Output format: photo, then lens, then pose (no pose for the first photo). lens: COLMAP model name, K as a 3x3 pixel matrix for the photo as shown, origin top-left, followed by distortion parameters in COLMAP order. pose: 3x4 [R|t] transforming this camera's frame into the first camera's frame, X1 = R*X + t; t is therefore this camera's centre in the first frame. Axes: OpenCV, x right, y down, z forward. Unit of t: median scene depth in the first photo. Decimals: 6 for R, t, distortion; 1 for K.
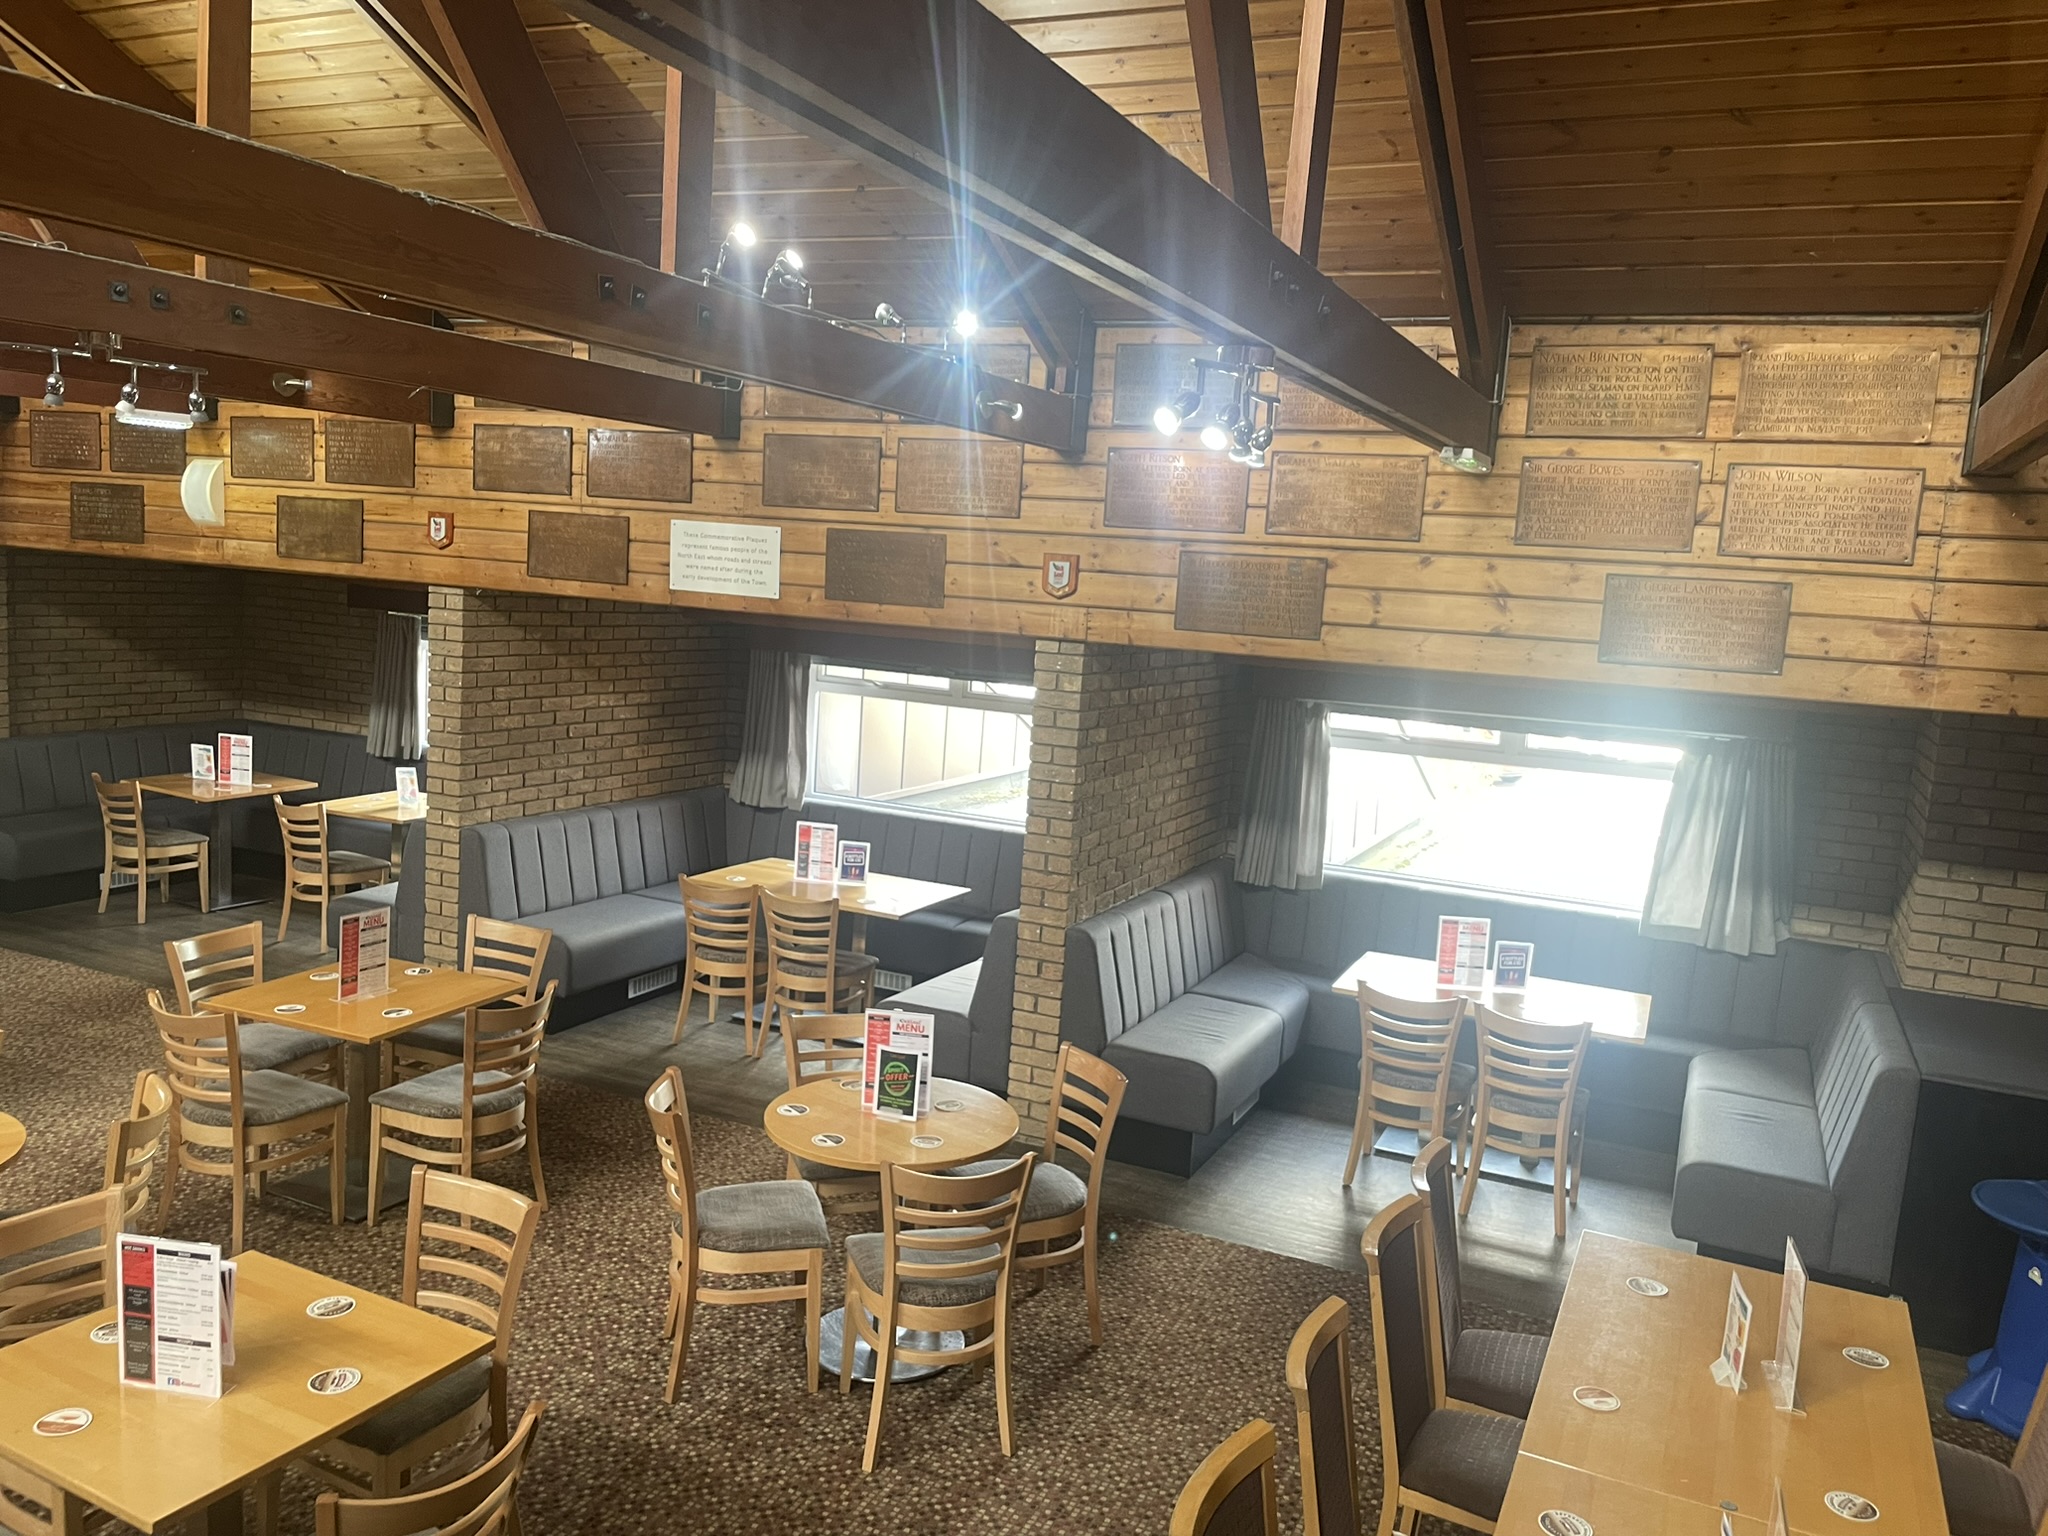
lens RADIAL K [[1569.0, 0, 1023.9], [0, 1569.0, 769.1], [0, 0, 1]] dist [0.001015, 0.000000]
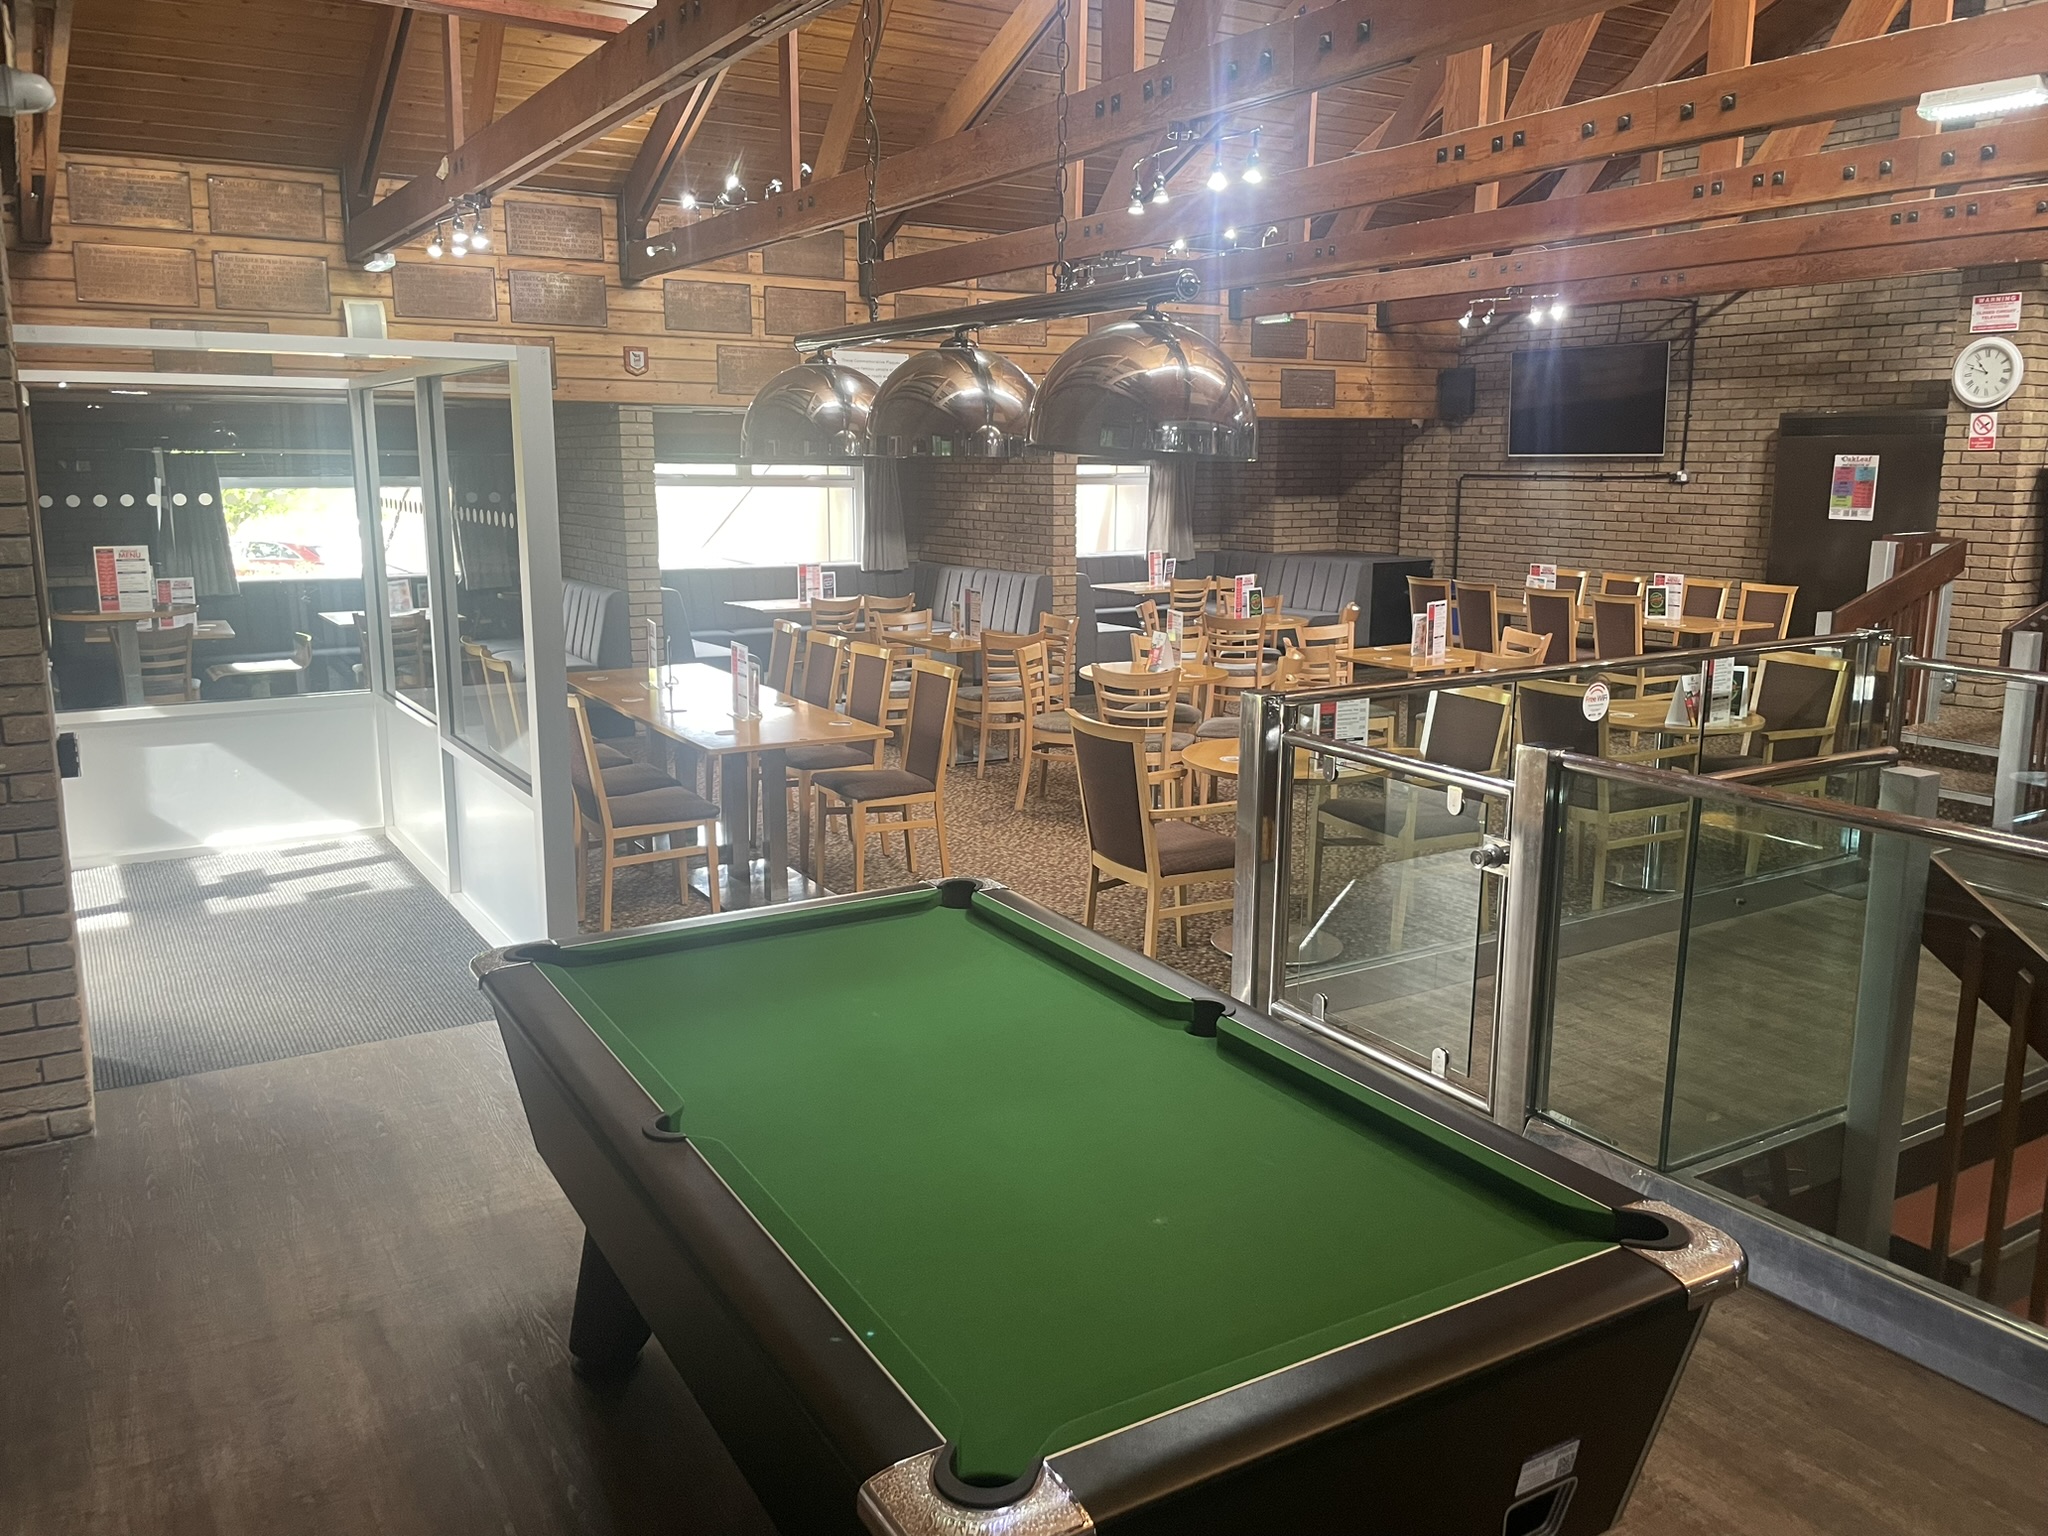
lens RADIAL K [[1569.0, 0, 1025.2], [0, 1569.0, 762.9], [0, 0, 1]] dist [0.001015, 0.000000]
pose [[0.556636, -0.222960, 0.800279, -1.331834], [0.137360, 0.974755, 0.176028, -0.013186], [-0.819322, 0.011943, 0.573209, -0.001381]]
